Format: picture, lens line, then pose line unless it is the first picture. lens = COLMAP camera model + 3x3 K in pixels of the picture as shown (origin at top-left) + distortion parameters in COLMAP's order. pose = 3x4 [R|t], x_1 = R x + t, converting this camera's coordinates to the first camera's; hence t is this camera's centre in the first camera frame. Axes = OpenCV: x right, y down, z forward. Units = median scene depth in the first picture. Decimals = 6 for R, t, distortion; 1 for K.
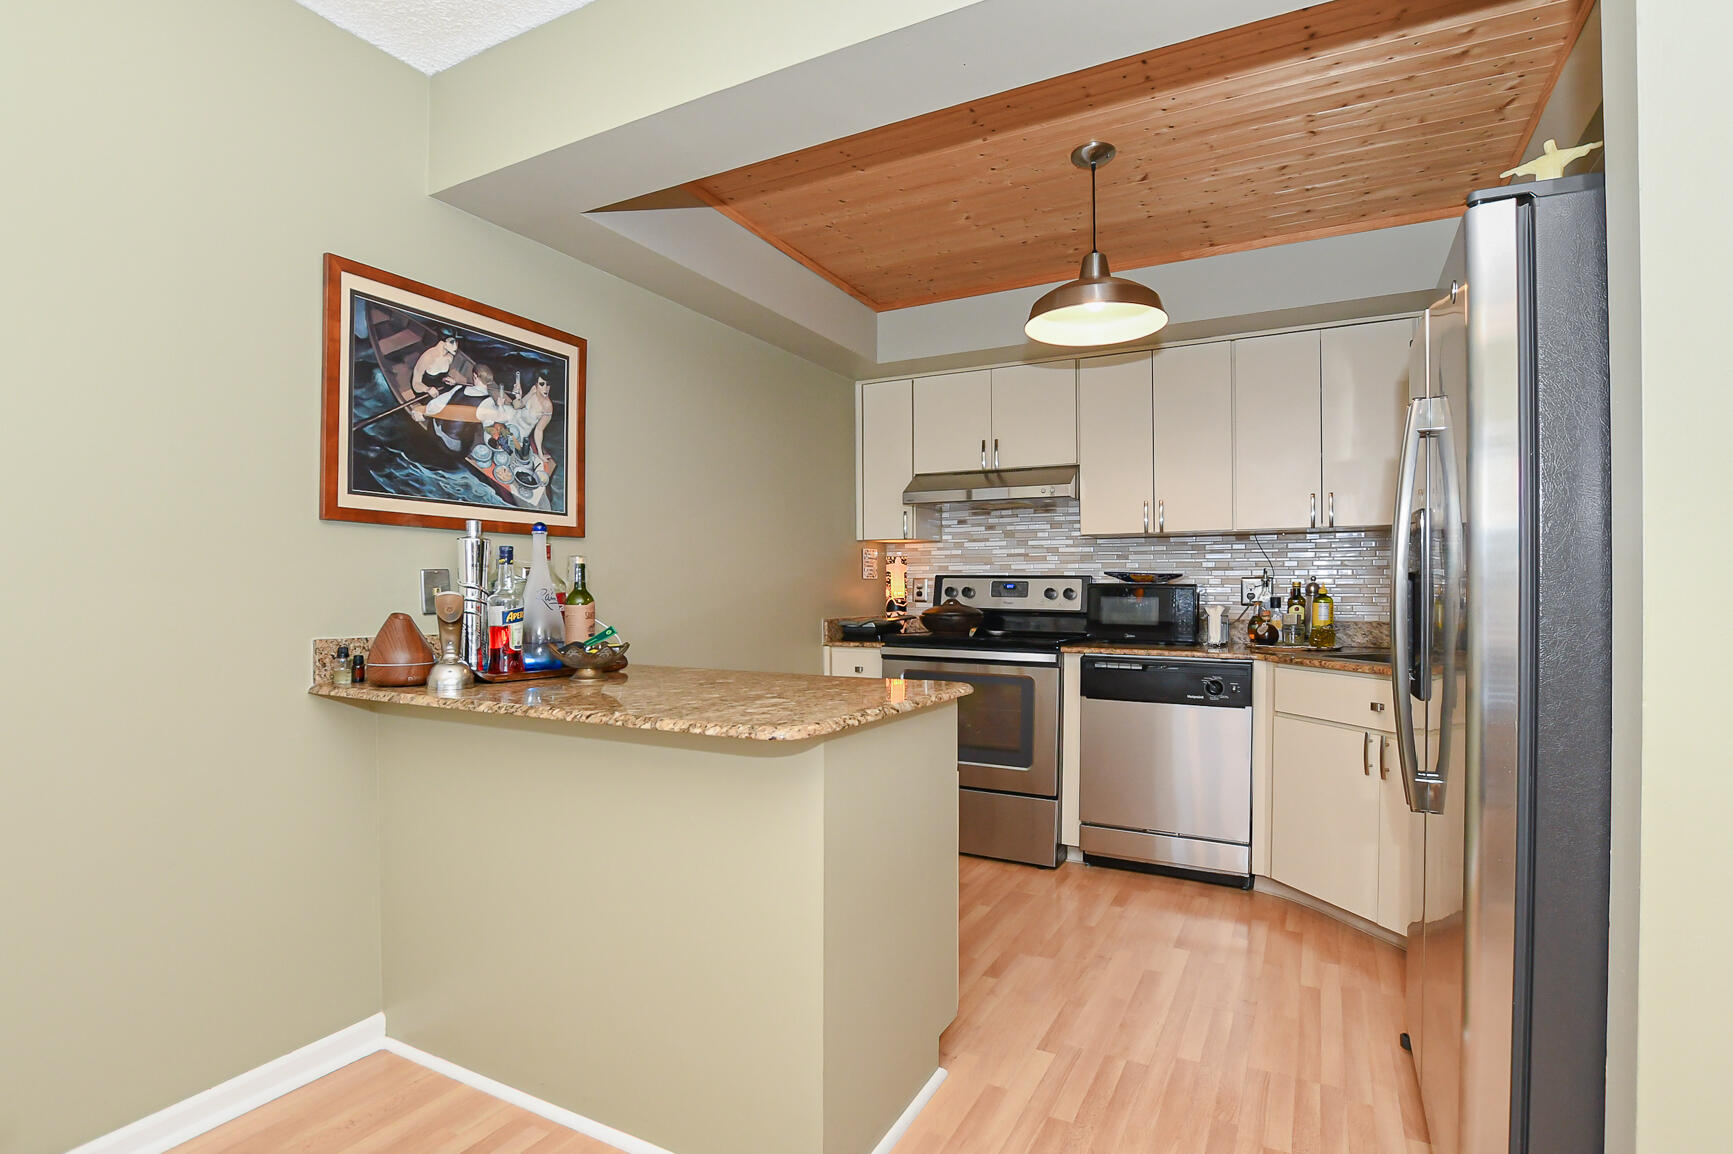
lens RADIAL K [[848.6, 0, 867.9], [0, 848.6, 585.0], [0, 0, 1]] dist [-0.026663, 0.000142]
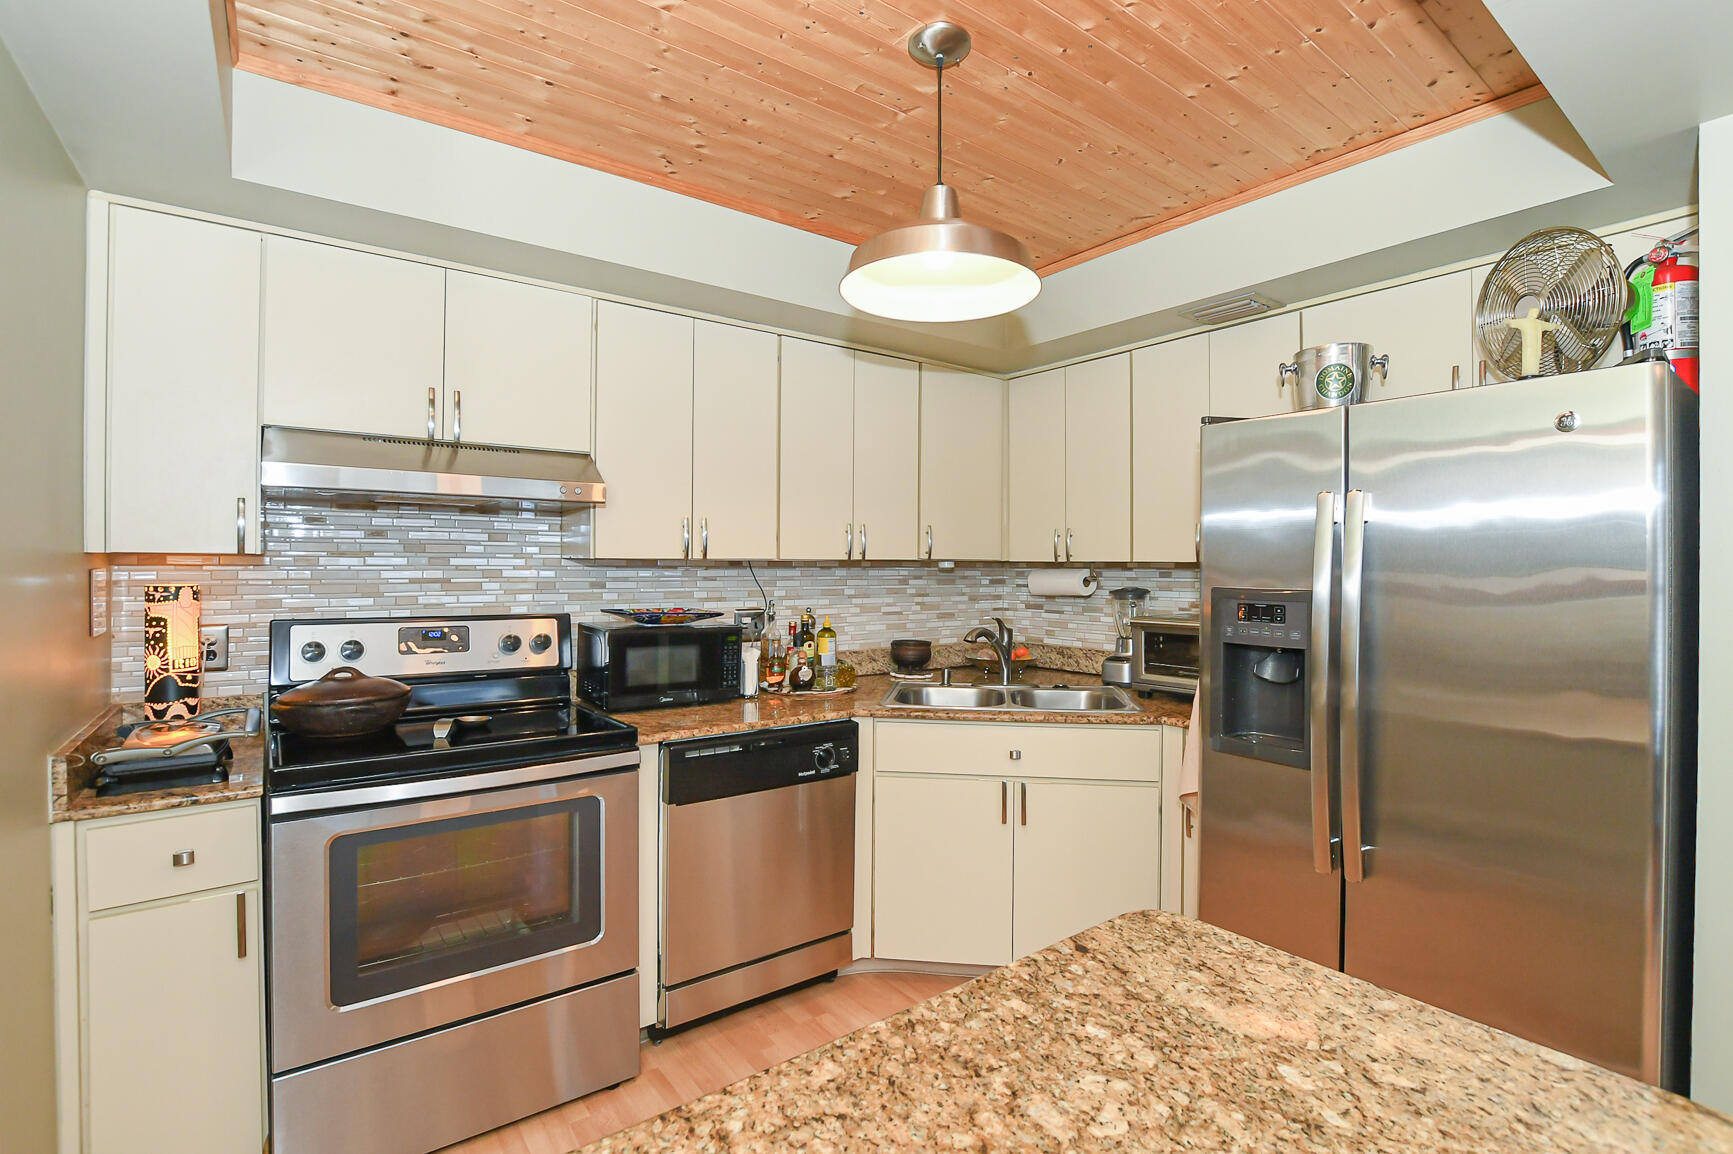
lens RADIAL K [[777.8, 0, 862.2], [0, 777.8, 566.0], [0, 0, 1]] dist [-0.030998, 0.002382]
pose [[0.423262, 0.002250, 0.906005, -0.202689], [-0.008950, 0.999959, 0.001698, -0.051867], [-0.905963, -0.008827, 0.423264, 0.502146]]
